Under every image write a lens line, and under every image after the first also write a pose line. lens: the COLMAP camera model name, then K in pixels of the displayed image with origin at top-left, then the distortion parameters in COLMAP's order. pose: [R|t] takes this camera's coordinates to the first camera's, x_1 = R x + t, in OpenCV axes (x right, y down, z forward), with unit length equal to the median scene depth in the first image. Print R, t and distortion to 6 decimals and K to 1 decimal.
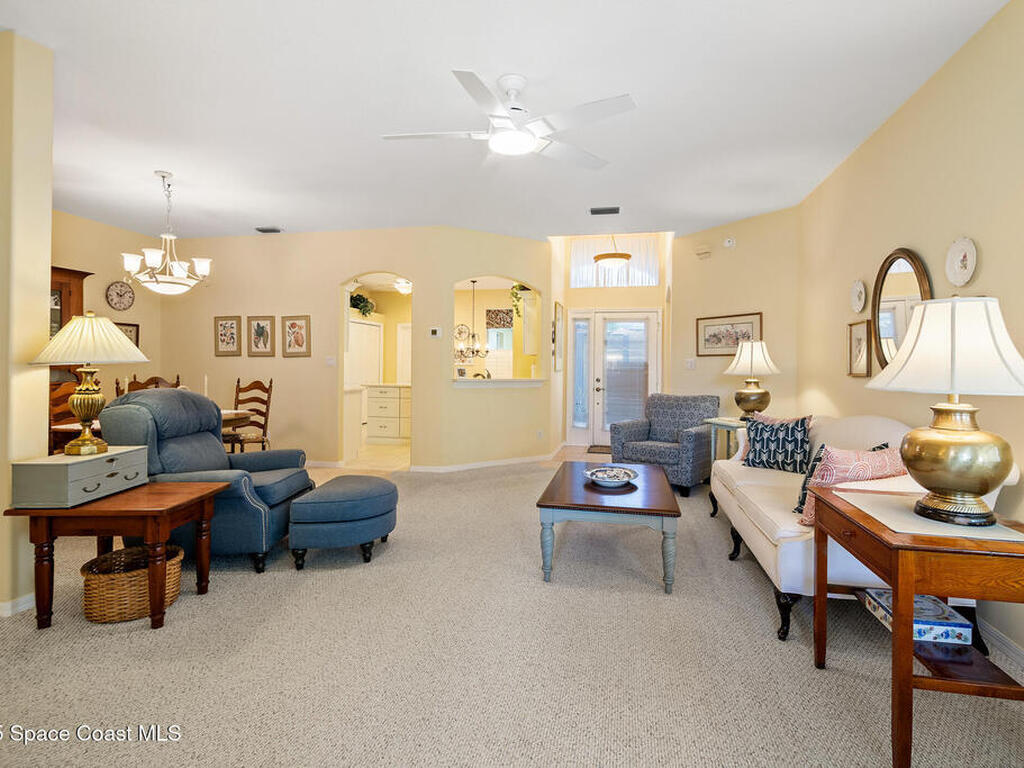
lens RADIAL K [[516.3, 0, 512.1], [0, 516.3, 377.8], [0, 0, 1]] dist [-0.000718, -0.000898]
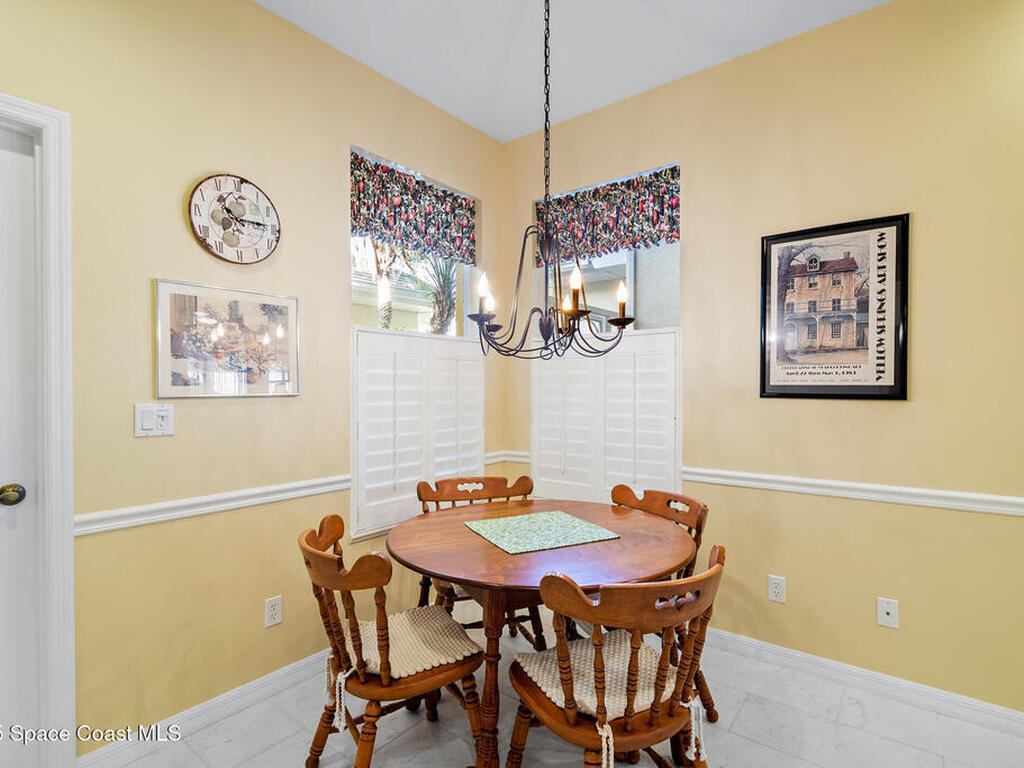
lens RADIAL K [[517.9, 0, 516.0], [0, 517.9, 388.8], [0, 0, 1]] dist [0.002161, -0.001265]
pose [[0.436030, -0.003434, 0.899925, -0.222833], [0.003302, 0.999992, 0.002216, -0.026942], [-0.899926, 0.002006, 0.436038, 0.837291]]
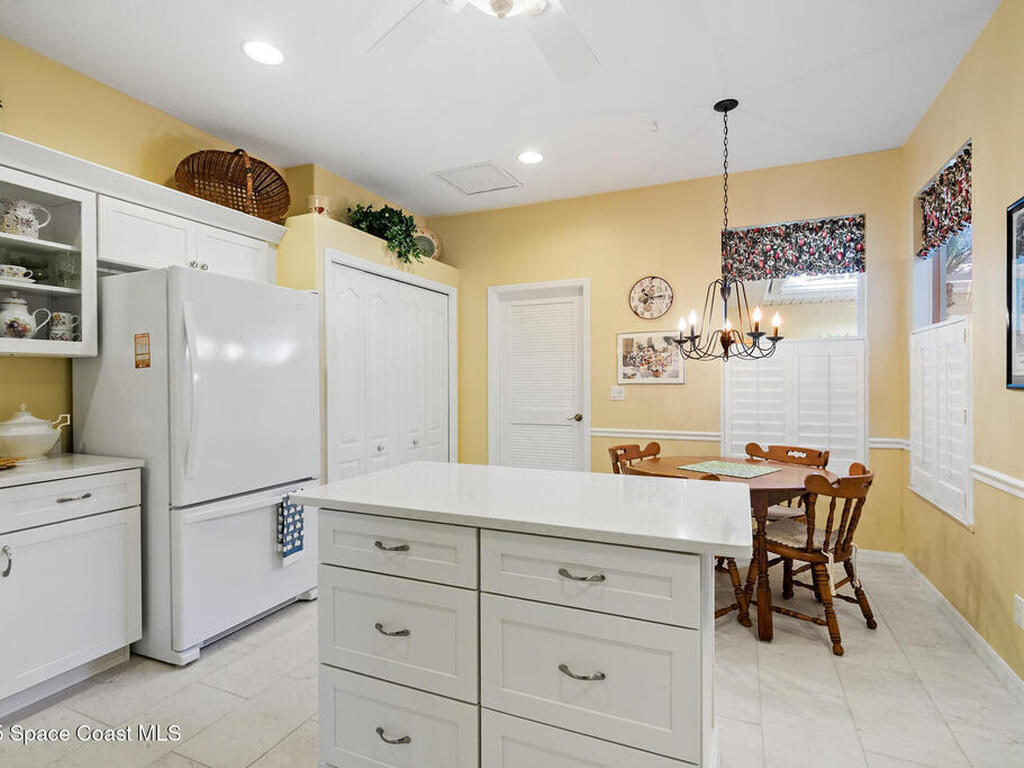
lens RADIAL K [[516.3, 0, 512.1], [0, 516.3, 377.8], [0, 0, 1]] dist [-0.000718, -0.000898]
pose [[0.981539, -0.004514, -0.191207, -0.126216], [0.002607, 0.999944, -0.010227, -0.024949], [0.191242, 0.009540, 0.981497, 0.615197]]
